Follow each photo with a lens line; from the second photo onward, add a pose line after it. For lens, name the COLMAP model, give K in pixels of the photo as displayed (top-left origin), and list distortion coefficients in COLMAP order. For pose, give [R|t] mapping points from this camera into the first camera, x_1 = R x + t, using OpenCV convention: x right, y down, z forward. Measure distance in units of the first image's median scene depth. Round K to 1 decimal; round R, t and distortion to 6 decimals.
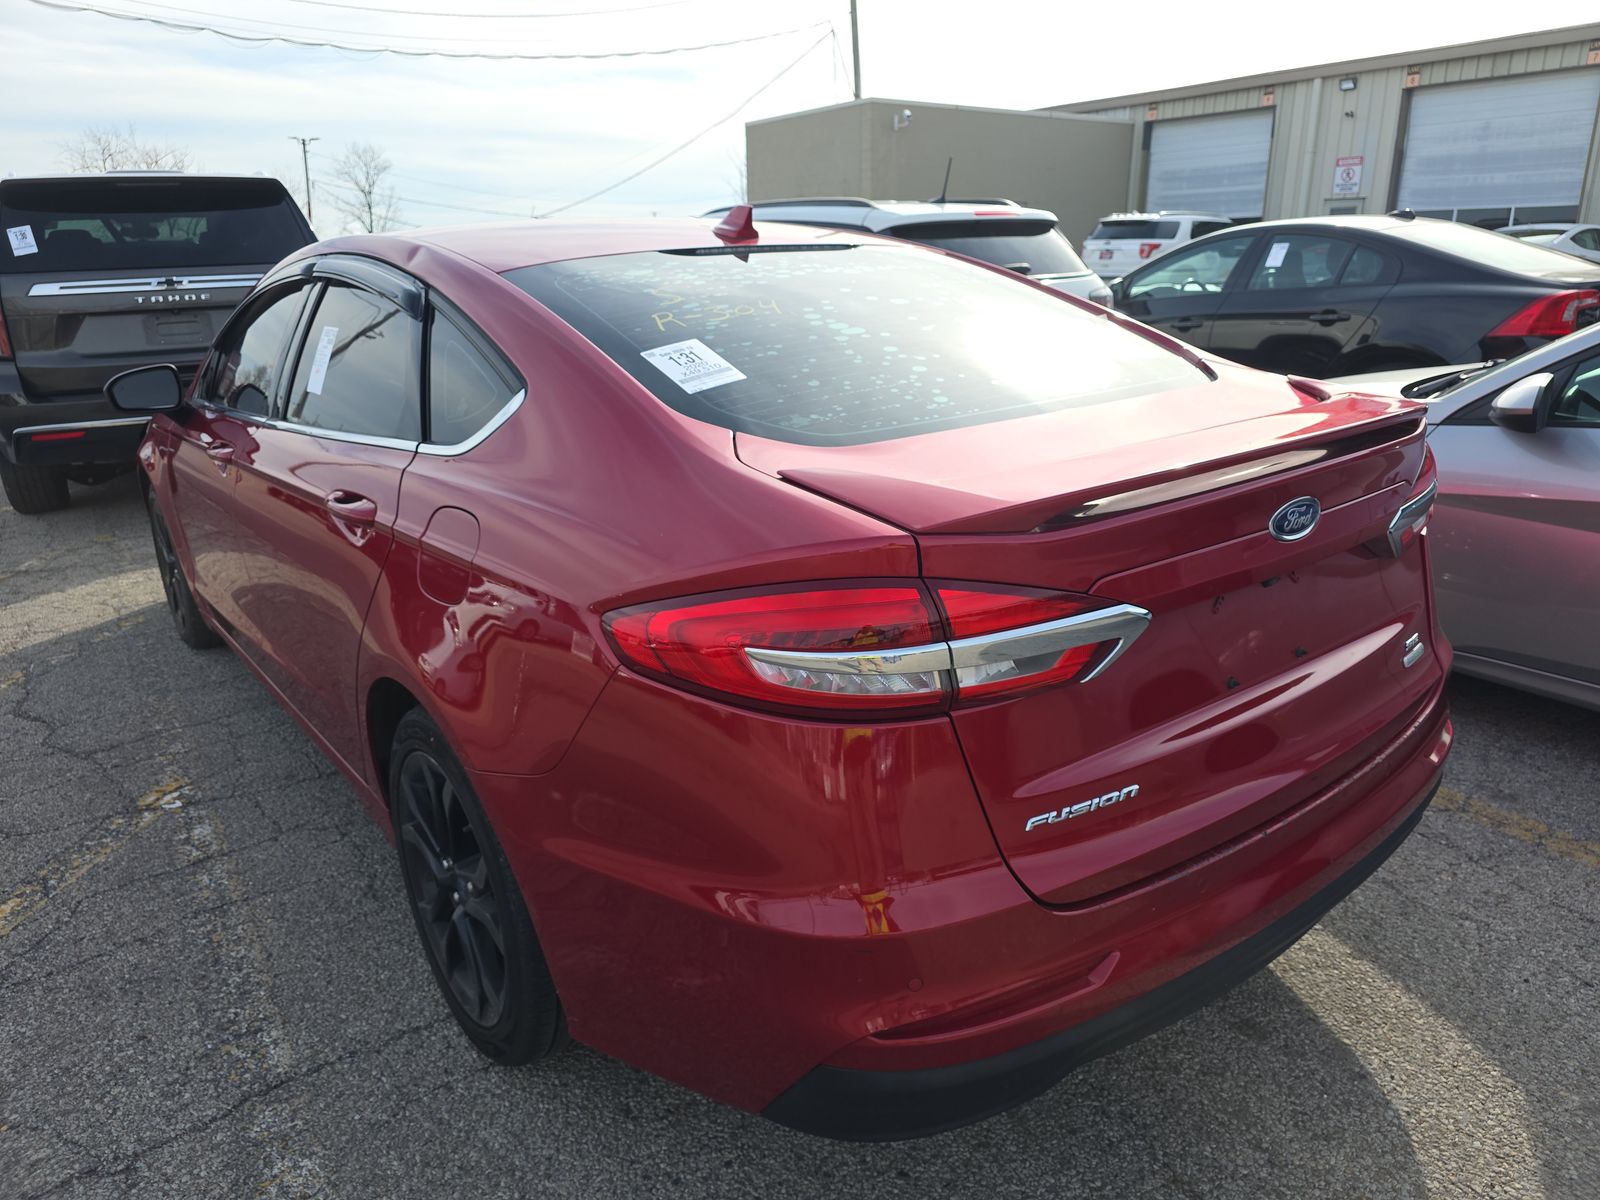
lens RADIAL K [[1082.7, 0, 794.5], [0, 1082.7, 597.1], [0, 0, 1]] dist [0.032215, -0.033336]
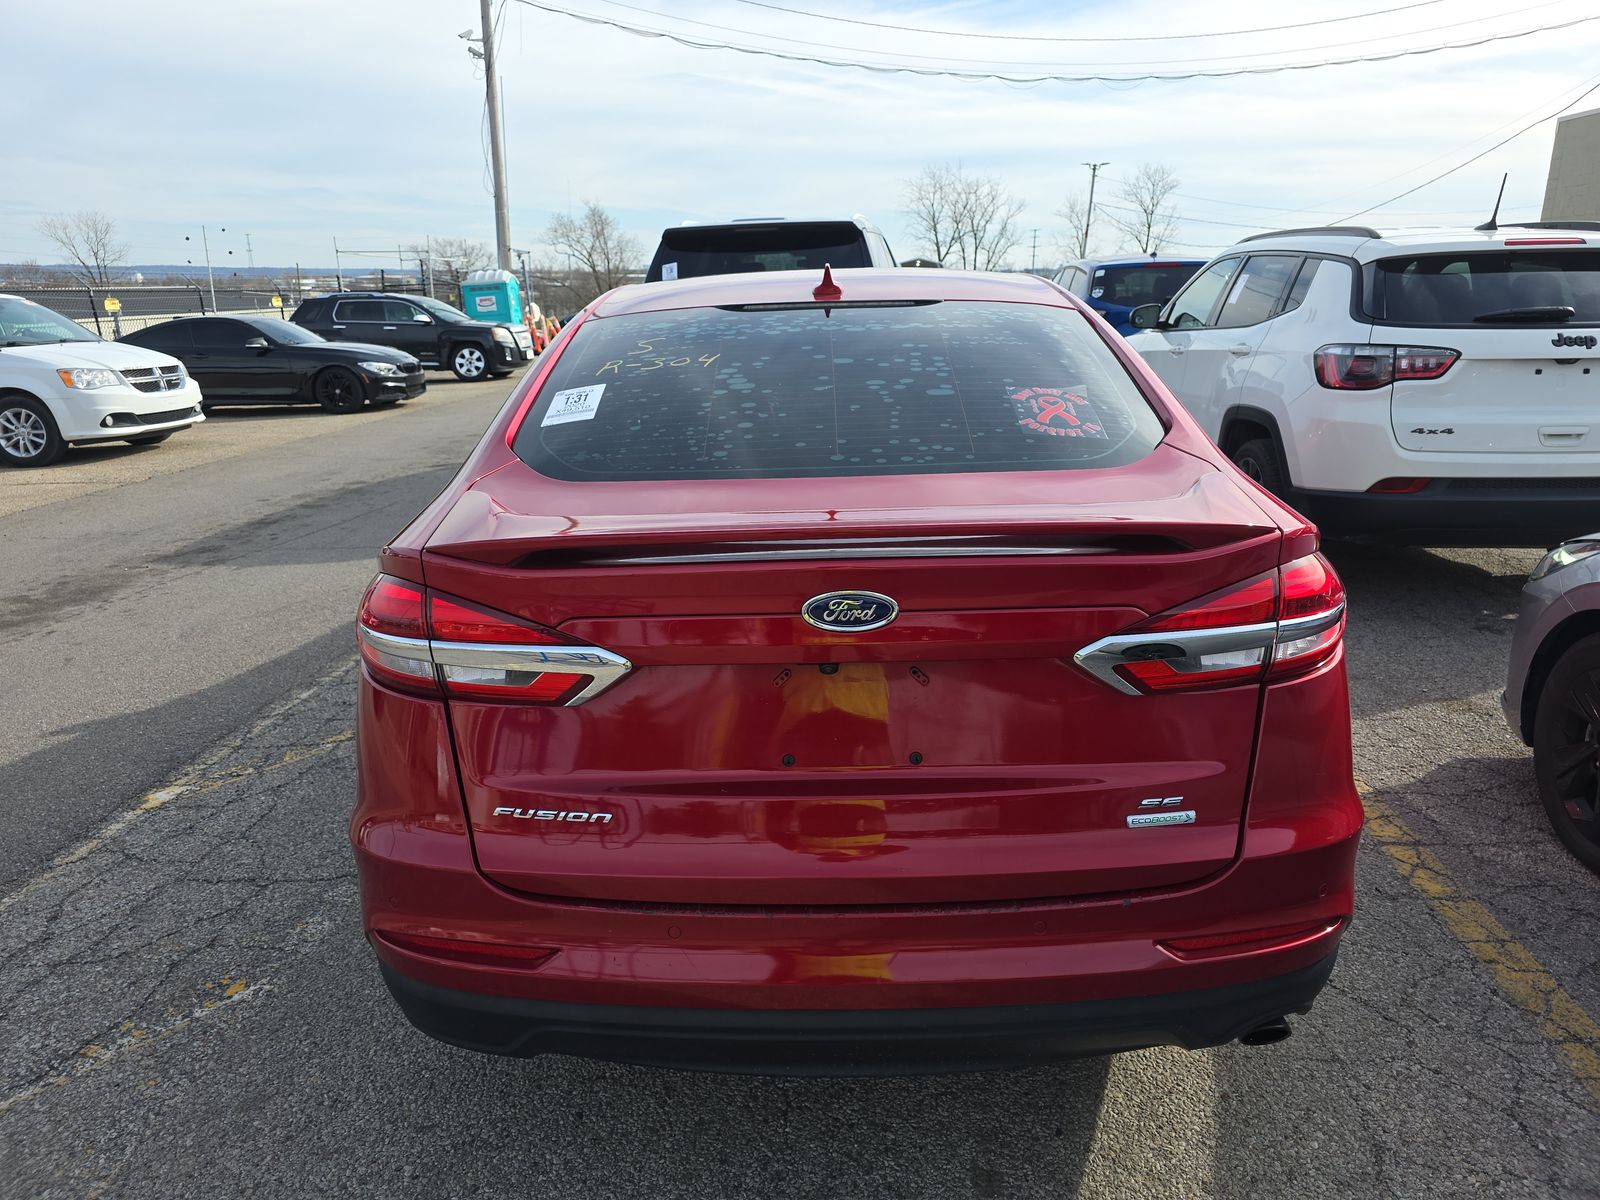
lens RADIAL K [[1082.7, 0, 794.5], [0, 1082.7, 597.1], [0, 0, 1]] dist [0.032215, -0.033336]
pose [[0.784072, 0.182276, -0.593302, 0.620226], [-0.190432, 0.980449, 0.049554, -0.077172], [0.590734, 0.074130, 0.803454, 0.120880]]
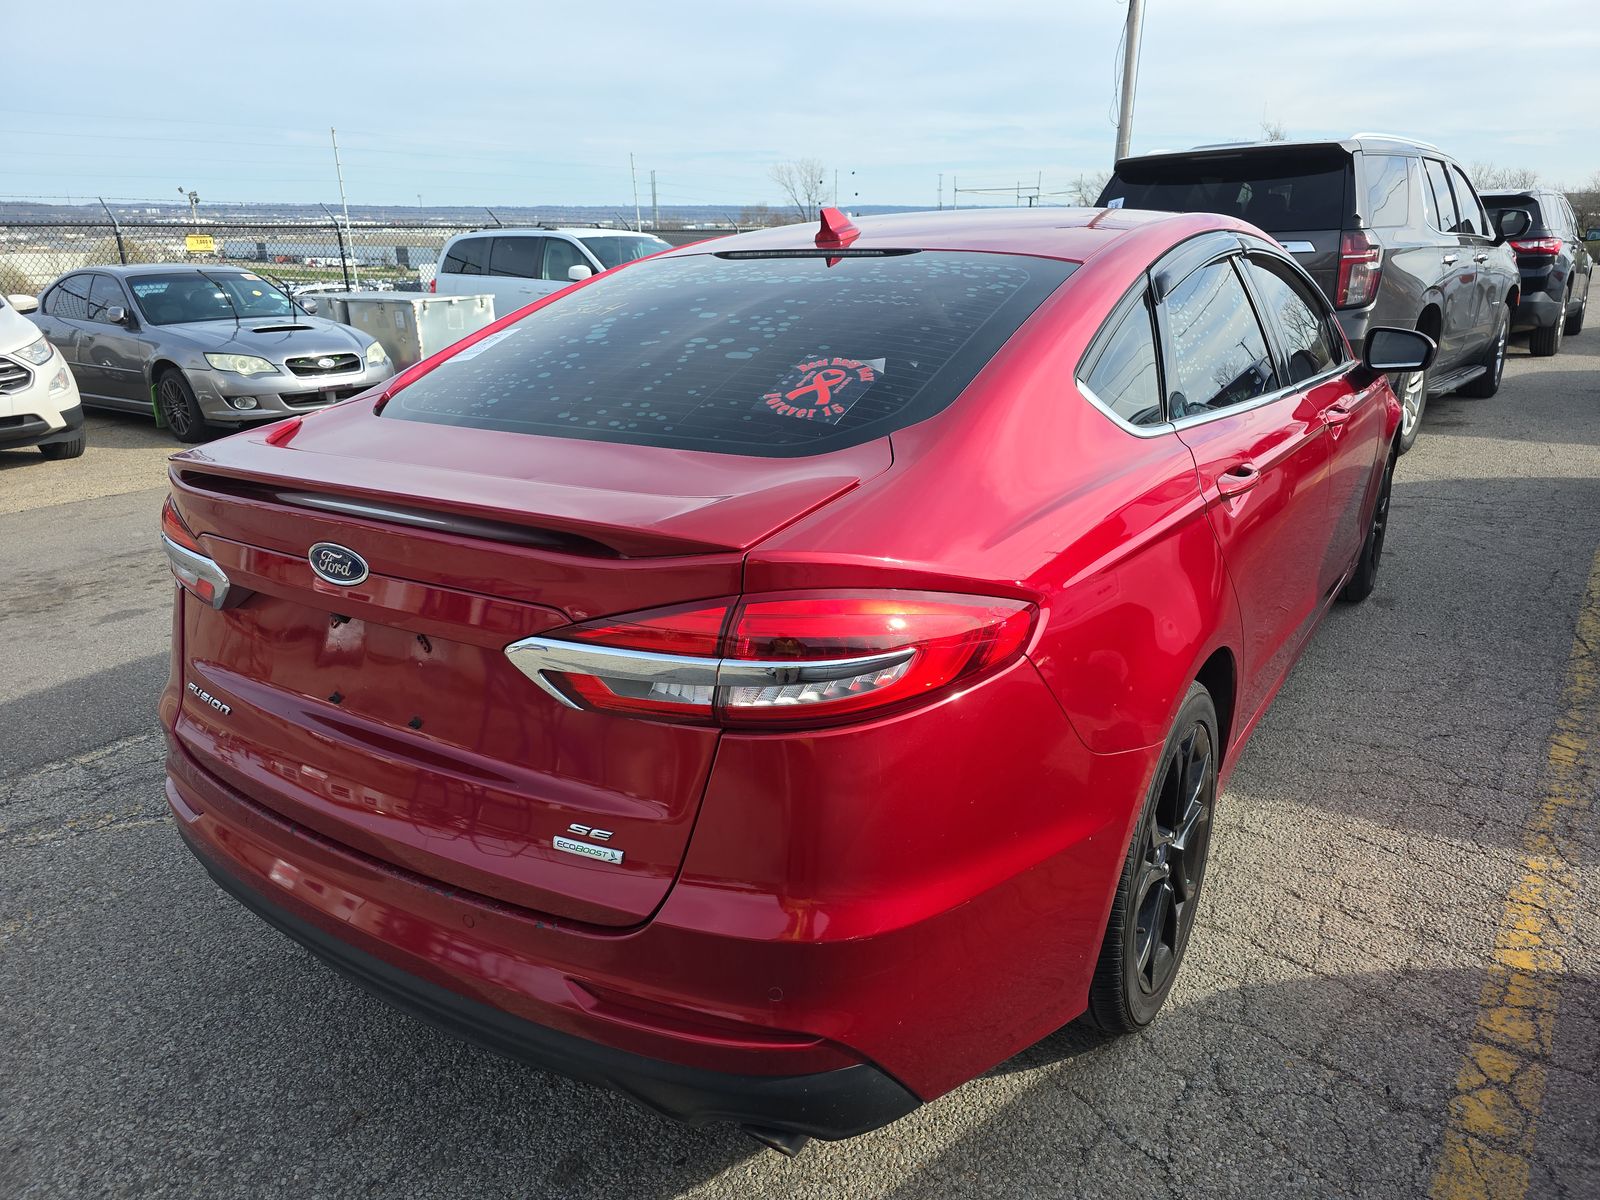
lens RADIAL K [[1089.6, 0, 798.6], [0, 1089.6, 610.4], [0, 0, 1]] dist [0.003455, -0.002310]
pose [[0.323972, 0.325844, -0.888182, 0.941178], [-0.273351, 0.931014, 0.241850, -0.246850], [0.905716, 0.164433, 0.390692, 0.632907]]
